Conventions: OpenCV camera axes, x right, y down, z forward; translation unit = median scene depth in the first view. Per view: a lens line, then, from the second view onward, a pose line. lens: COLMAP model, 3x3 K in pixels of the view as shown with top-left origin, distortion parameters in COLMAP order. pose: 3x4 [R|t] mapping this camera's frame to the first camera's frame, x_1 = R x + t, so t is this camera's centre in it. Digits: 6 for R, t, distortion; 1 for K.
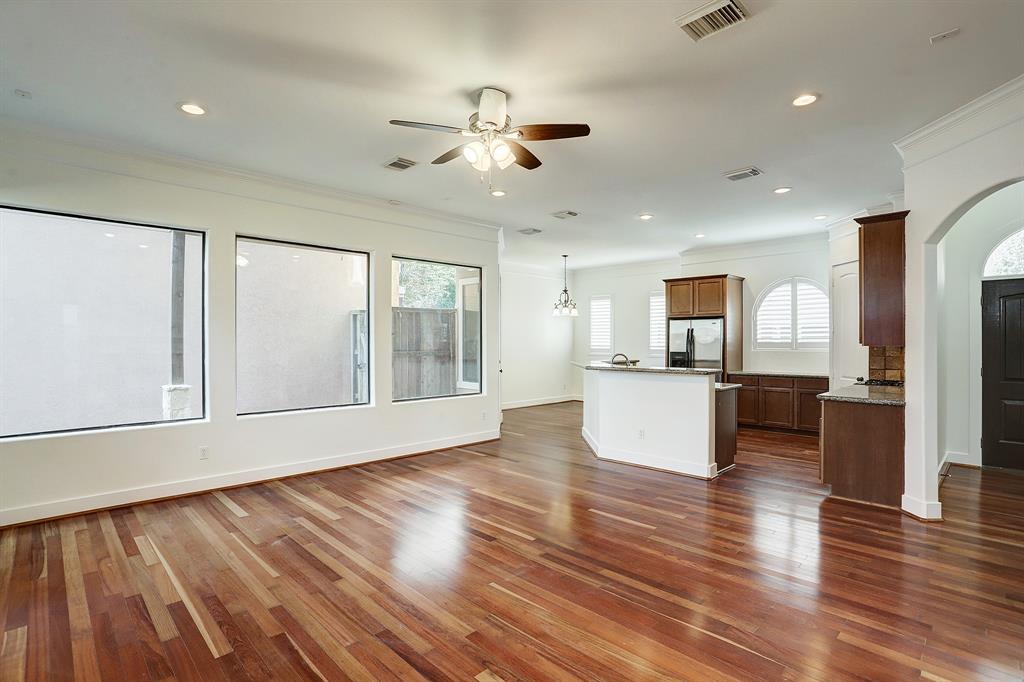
lens RADIAL K [[500.3, 0, 521.2], [0, 500.3, 341.3], [0, 0, 1]] dist [-0.048010, 0.010846]
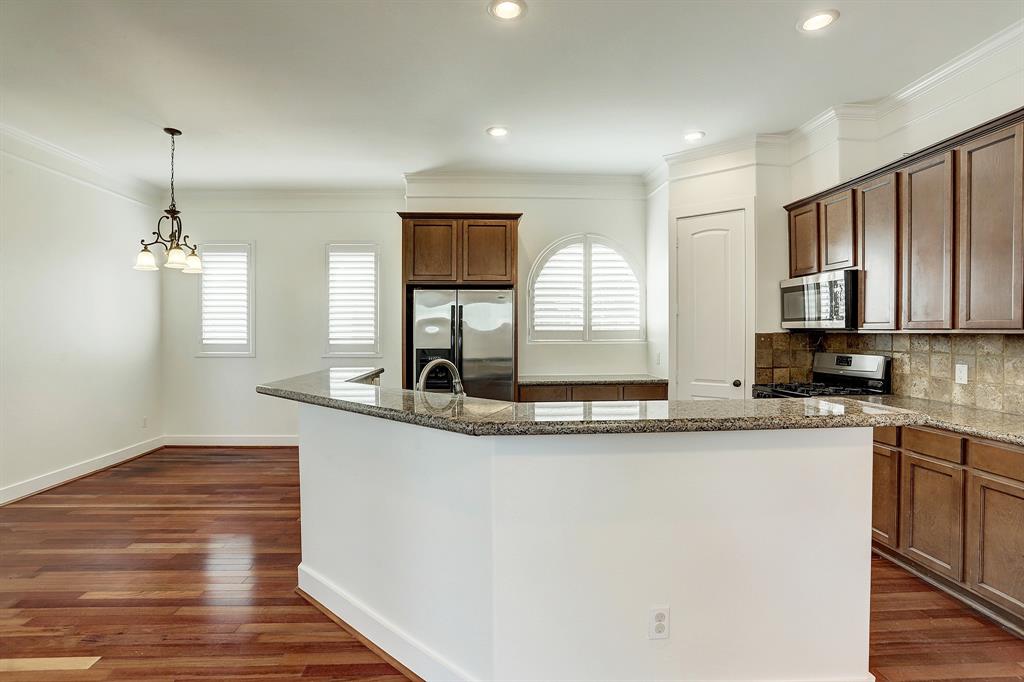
lens RADIAL K [[500.3, 0, 496.3], [0, 500.3, 339.9], [0, 0, 1]] dist [-0.048010, 0.010846]
pose [[0.685758, -0.013741, 0.727700, -0.034472], [0.004410, 0.999882, 0.014724, 0.004540], [-0.727817, -0.006888, 0.685737, 0.646298]]
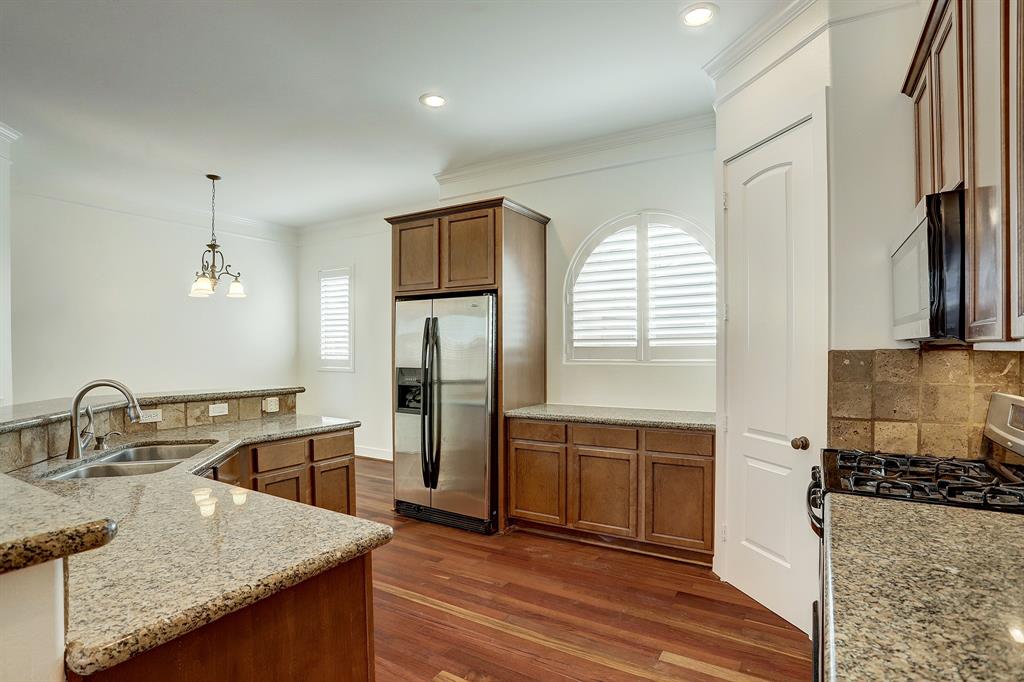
lens RADIAL K [[500.3, 0, 506.9], [0, 500.3, 360.2], [0, 0, 1]] dist [-0.048010, 0.010846]
pose [[0.975572, -0.005343, 0.219615, 0.330330], [0.001711, 0.999859, 0.016725, 0.007134], [-0.219673, -0.015941, 0.975443, 0.575877]]
